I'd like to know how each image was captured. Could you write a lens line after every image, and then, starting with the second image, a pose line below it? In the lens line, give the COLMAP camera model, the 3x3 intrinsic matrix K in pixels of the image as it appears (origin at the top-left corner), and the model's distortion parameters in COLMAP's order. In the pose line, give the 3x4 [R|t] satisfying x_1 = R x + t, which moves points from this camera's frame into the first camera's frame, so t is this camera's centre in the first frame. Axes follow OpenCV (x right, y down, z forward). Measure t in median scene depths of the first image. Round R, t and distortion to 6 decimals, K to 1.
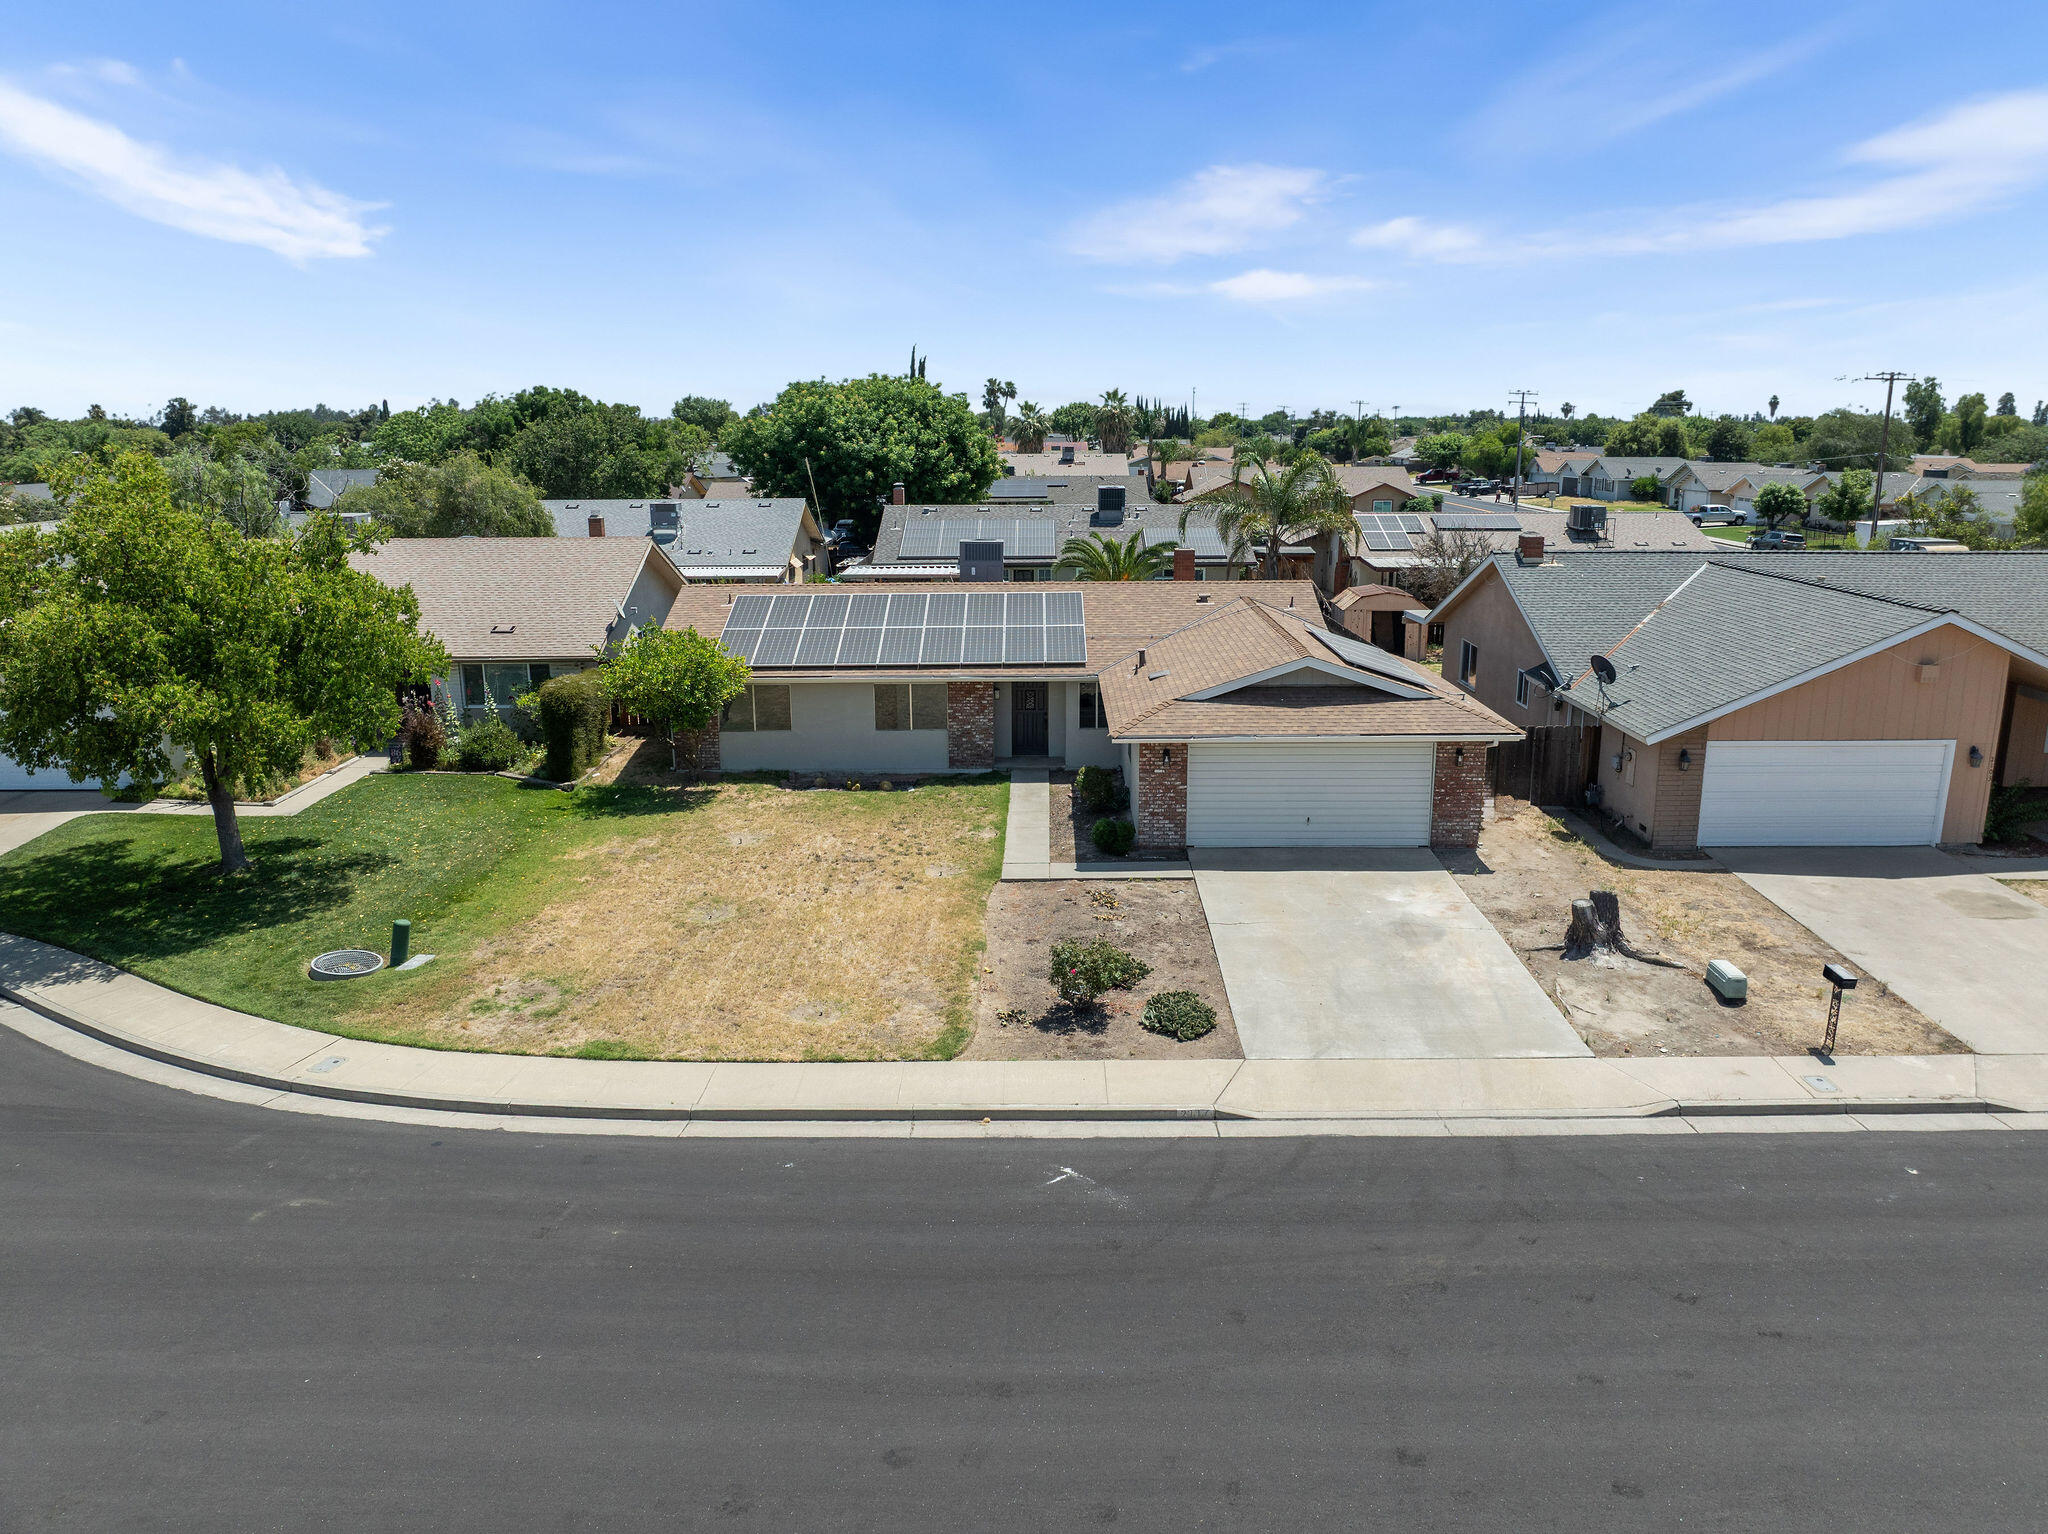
lens RADIAL K [[1435.5, 0, 1037.8], [0, 1435.5, 769.4], [0, 0, 1]] dist [-0.029771, -0.005357]
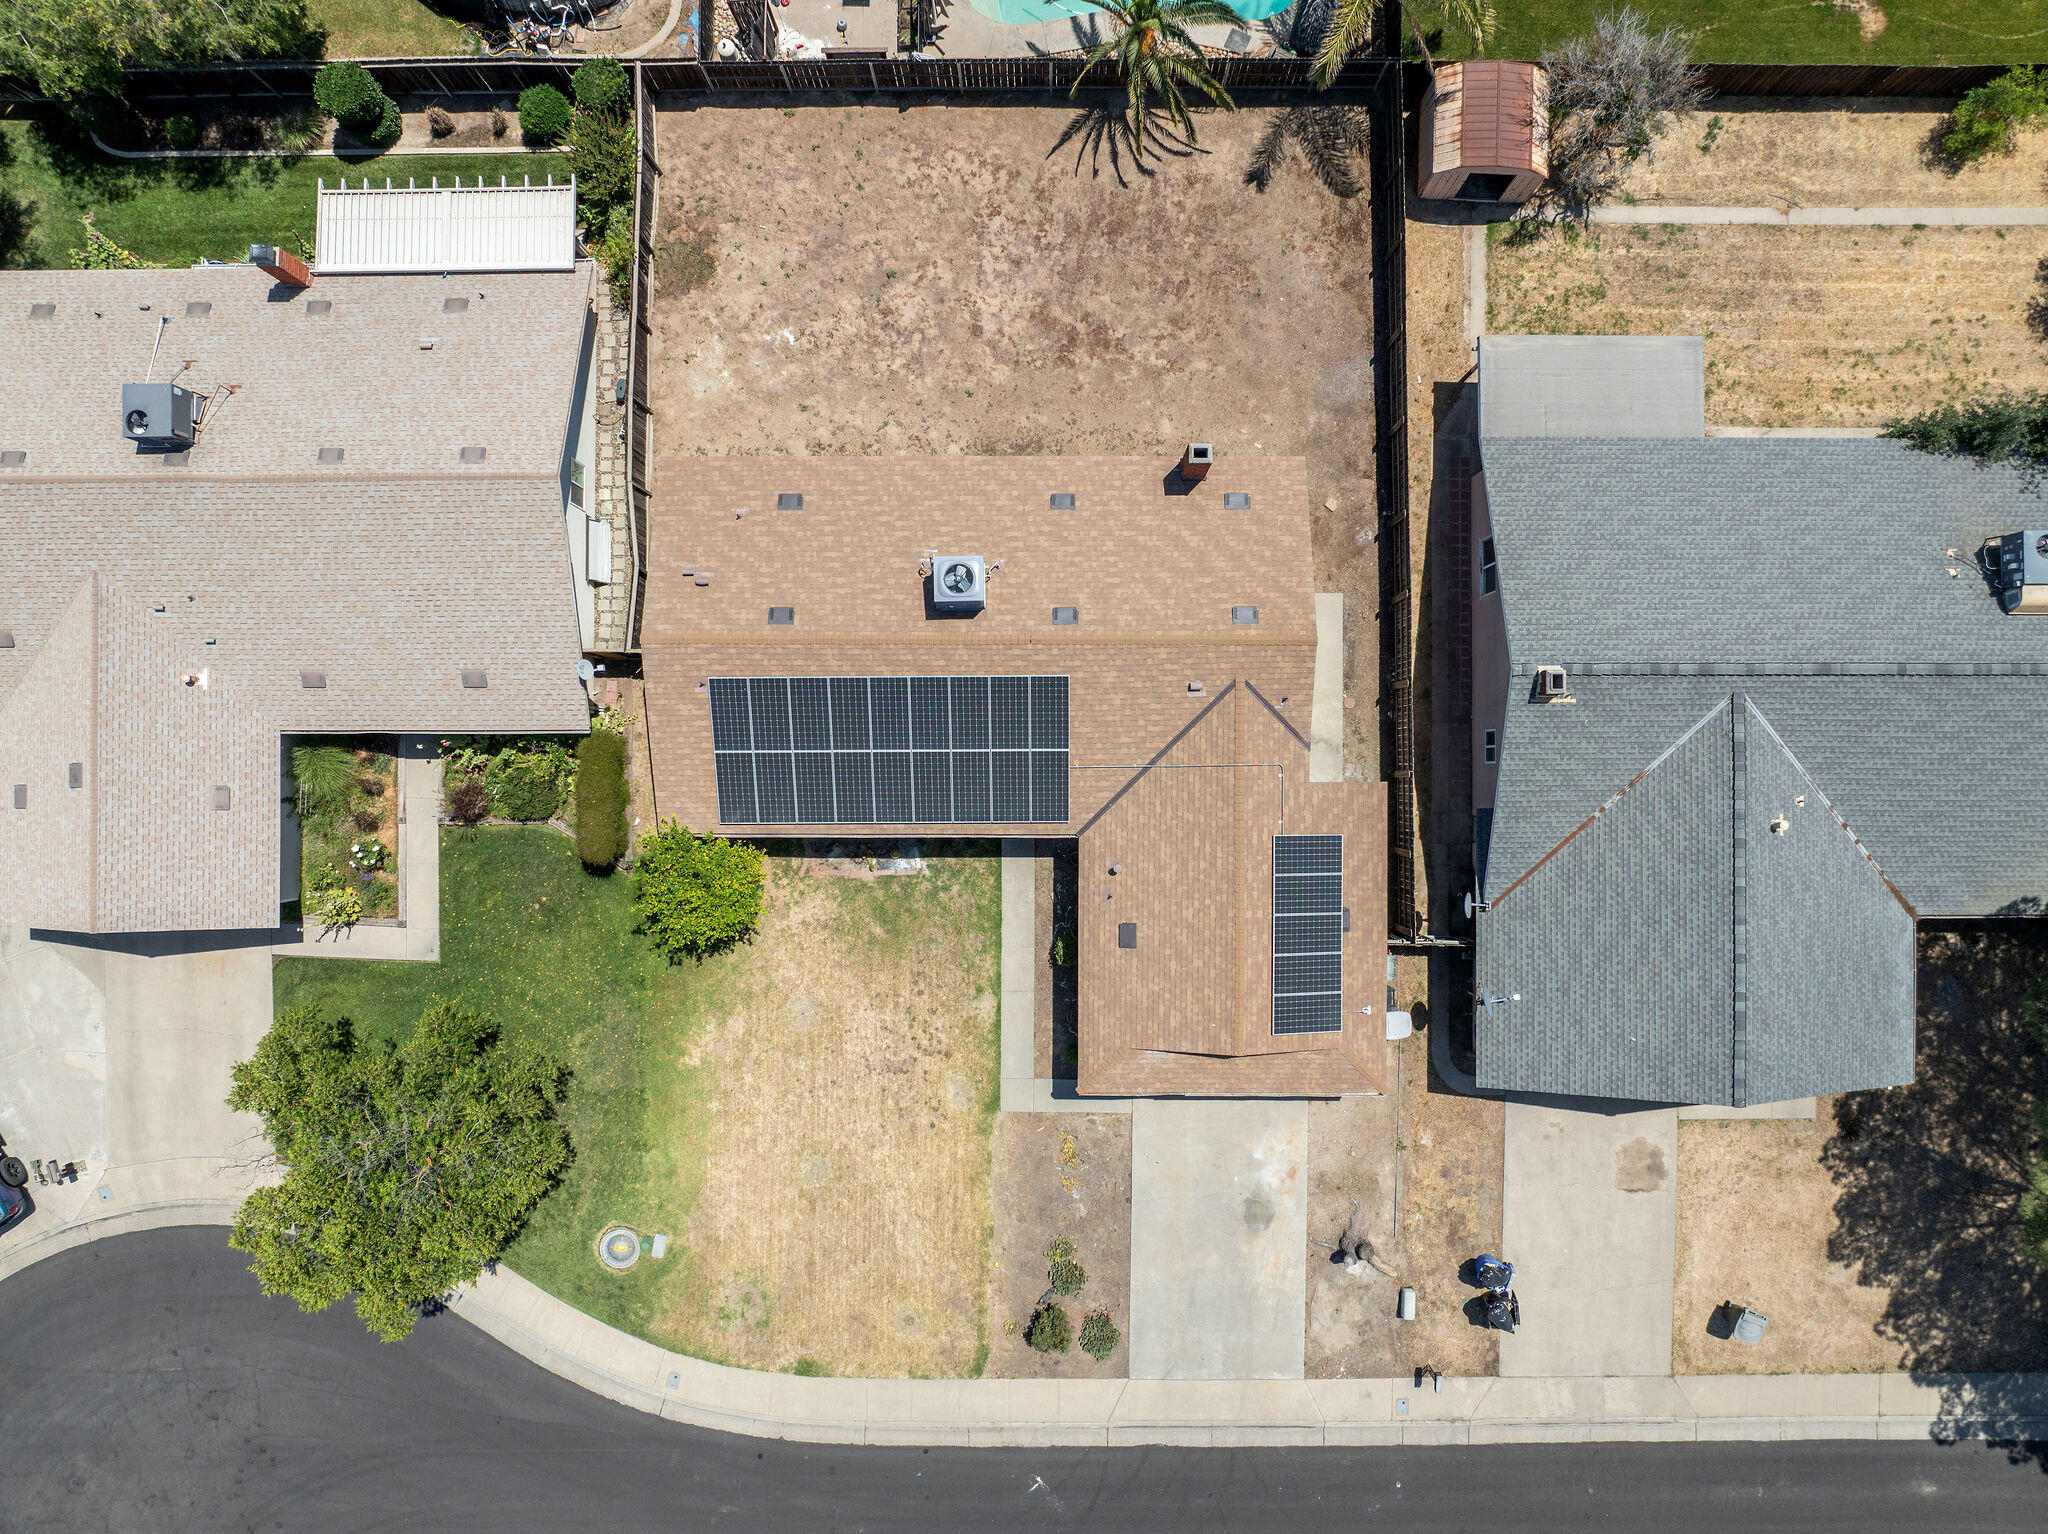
lens RADIAL K [[1435.5, 0, 1037.8], [0, 1435.5, 769.4], [0, 0, 1]] dist [-0.029771, -0.005357]
pose [[0.999997, -0.000721, -0.002511, 0.015954], [0.002611, 0.243712, 0.969844, -1.376129], [-0.000087, -0.969847, 0.243713, 0.946266]]
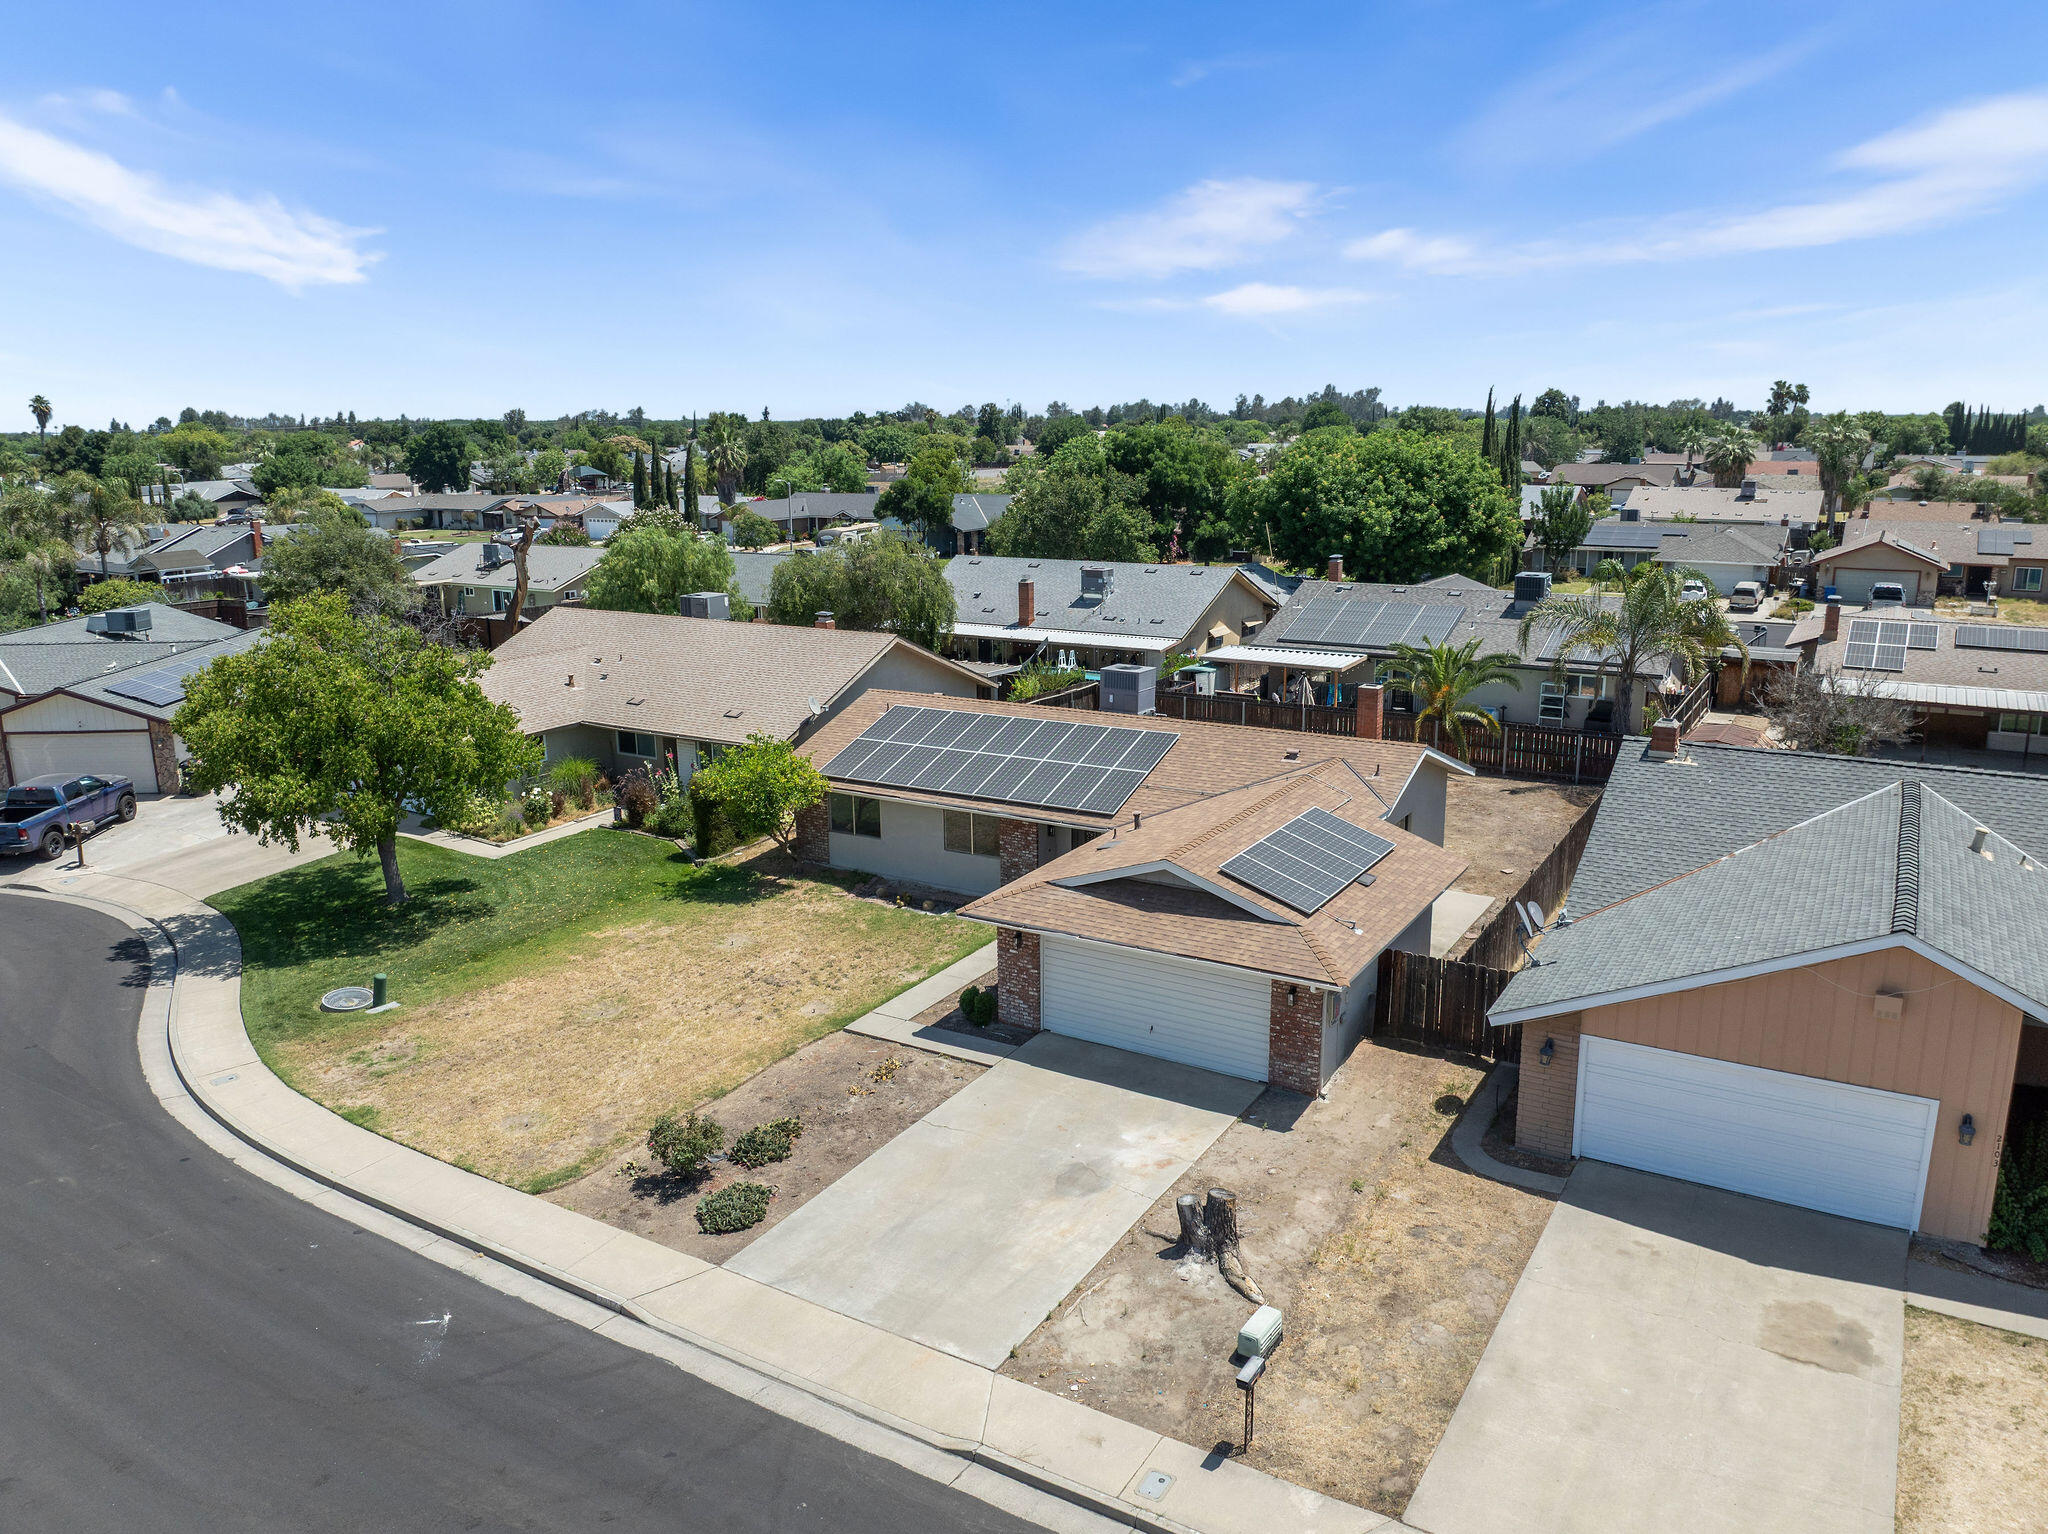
lens RADIAL K [[1465.8, 0, 1040.5], [0, 1465.8, 766.1], [0, 0, 1]] dist [-0.031054, -0.004335]
pose [[0.858469, 0.114195, -0.499990, 0.603306], [-0.114195, 0.992983, 0.030722, -0.162685], [0.499990, 0.030722, 0.865486, 0.115624]]
